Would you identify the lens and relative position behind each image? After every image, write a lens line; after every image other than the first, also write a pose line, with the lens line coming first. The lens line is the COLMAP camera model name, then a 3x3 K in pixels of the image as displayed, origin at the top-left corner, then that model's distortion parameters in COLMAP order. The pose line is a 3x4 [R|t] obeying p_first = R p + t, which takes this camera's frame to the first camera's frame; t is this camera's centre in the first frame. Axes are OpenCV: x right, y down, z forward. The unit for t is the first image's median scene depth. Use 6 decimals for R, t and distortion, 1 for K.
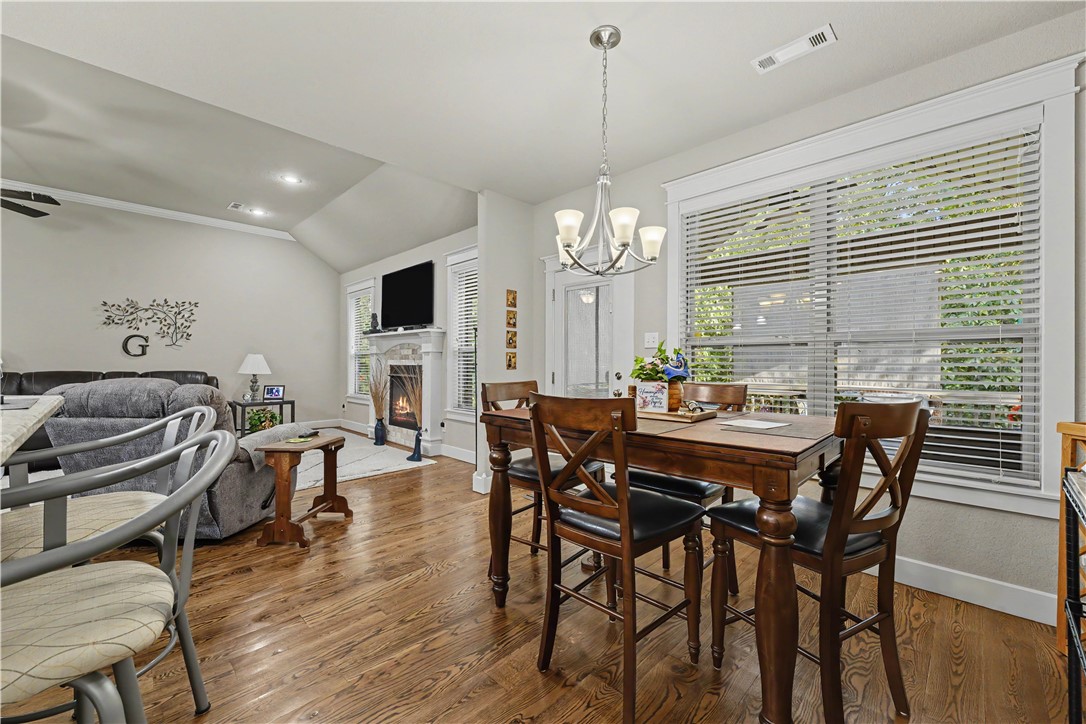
lens RADIAL K [[439.2, 0, 542.1], [0, 439.2, 358.4], [0, 0, 1]] dist [-0.001417, -0.000227]
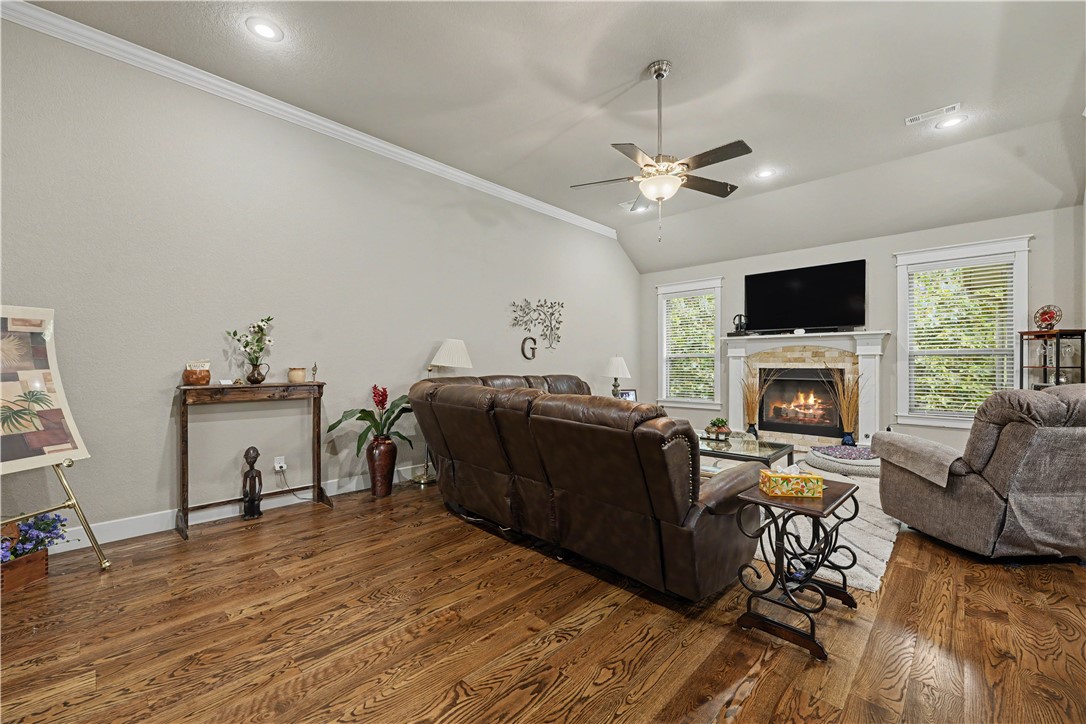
lens RADIAL K [[437.6, 0, 540.9], [0, 437.6, 366.7], [0, 0, 1]] dist [-0.002553, 0.000000]
pose [[0.999862, -0.000342, 0.016583, -0.897152], [0.000074, 0.999870, 0.016150, -0.004252], [-0.016587, -0.016146, 0.999732, 0.047238]]
